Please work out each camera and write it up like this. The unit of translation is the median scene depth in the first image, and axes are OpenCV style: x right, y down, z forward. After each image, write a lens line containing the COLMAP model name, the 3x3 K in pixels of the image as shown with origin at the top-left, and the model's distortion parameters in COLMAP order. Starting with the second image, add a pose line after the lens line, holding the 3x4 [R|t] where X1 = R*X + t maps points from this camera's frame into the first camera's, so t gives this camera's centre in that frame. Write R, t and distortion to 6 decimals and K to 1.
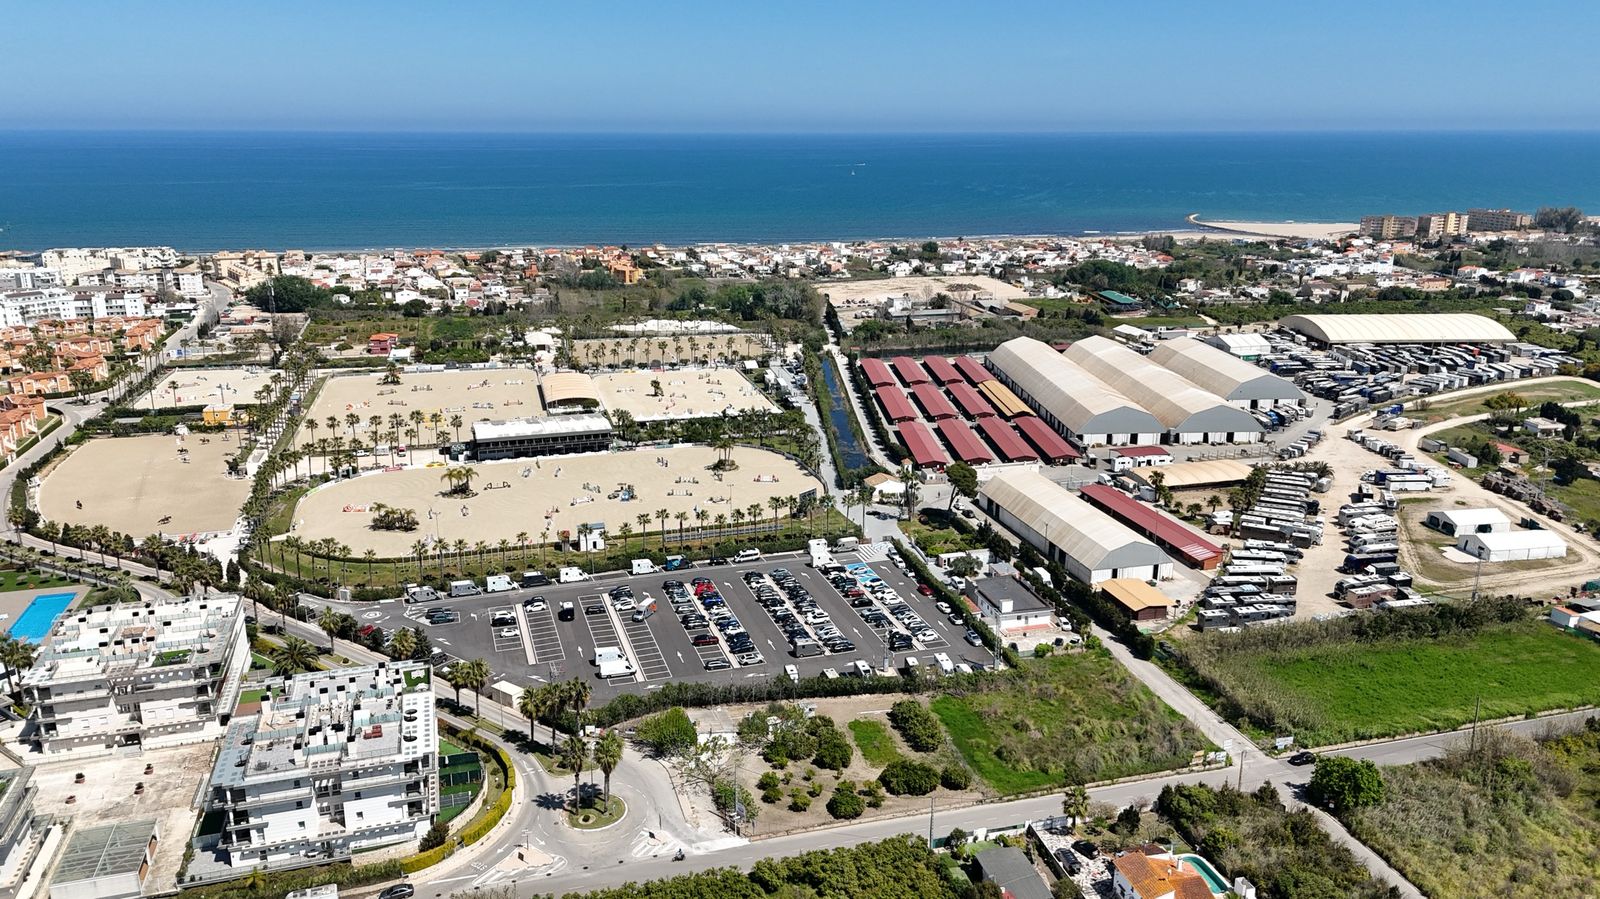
lens RADIAL K [[1158.2, 0, 800.0], [0, 1158.2, 449.5], [0, 0, 1]] dist [0.064667, -0.056392]
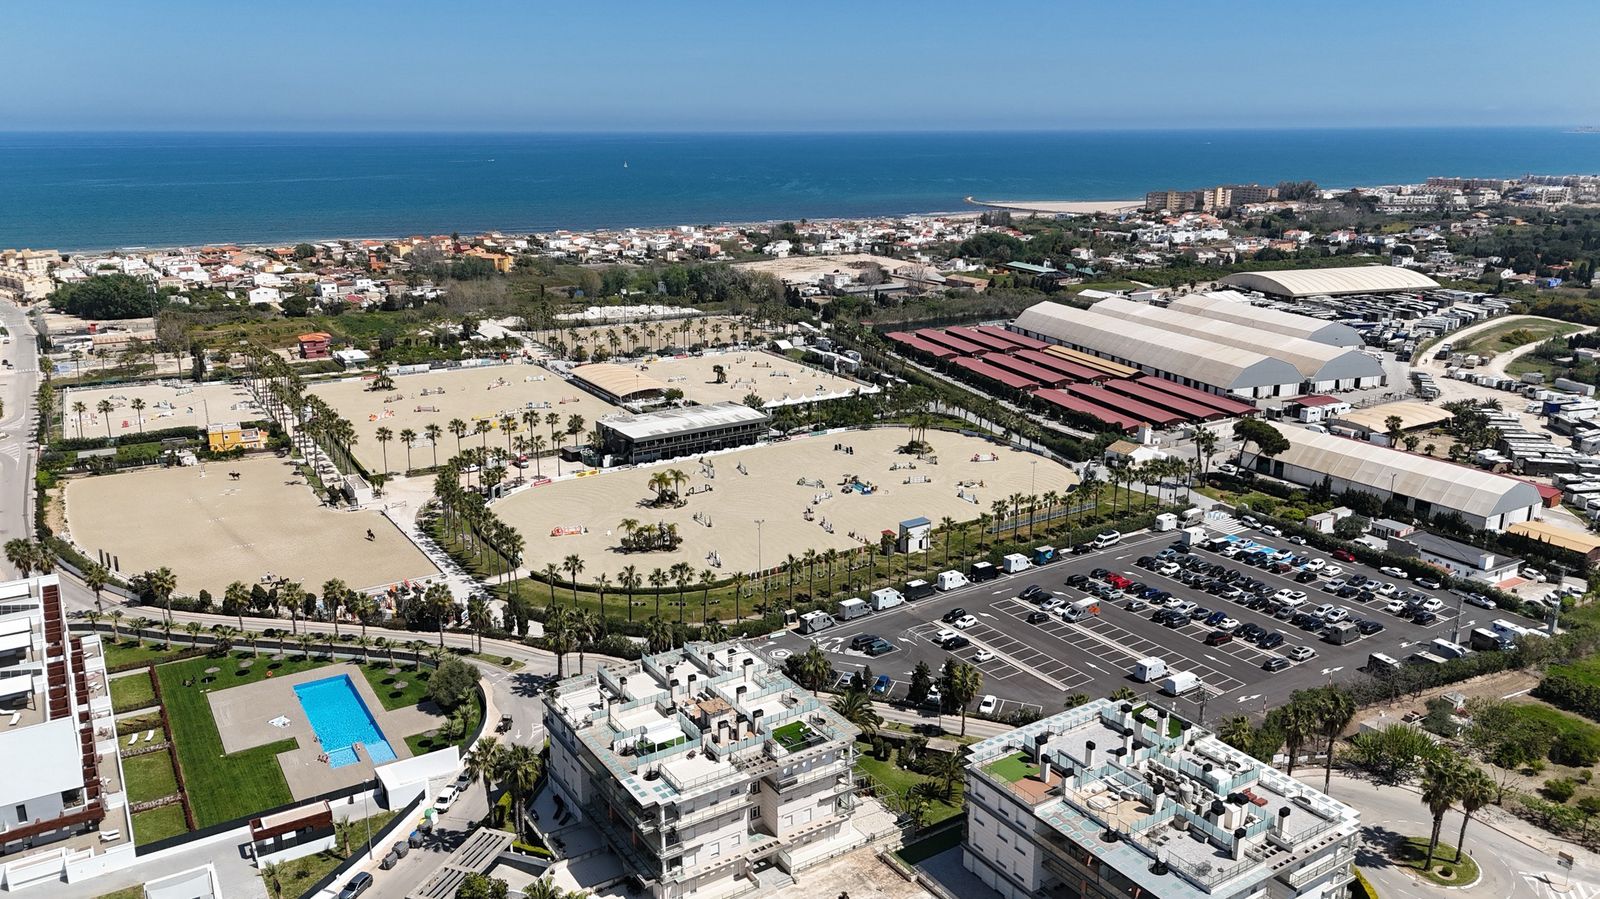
lens RADIAL K [[1158.2, 0, 800.0], [0, 1158.2, 449.5], [0, 0, 1]] dist [0.064667, -0.056392]
pose [[0.962535, -0.076015, 0.260285, -0.353873], [0.075683, 0.997068, 0.011315, -0.001352], [-0.260382, 0.008808, 0.965465, 0.163276]]
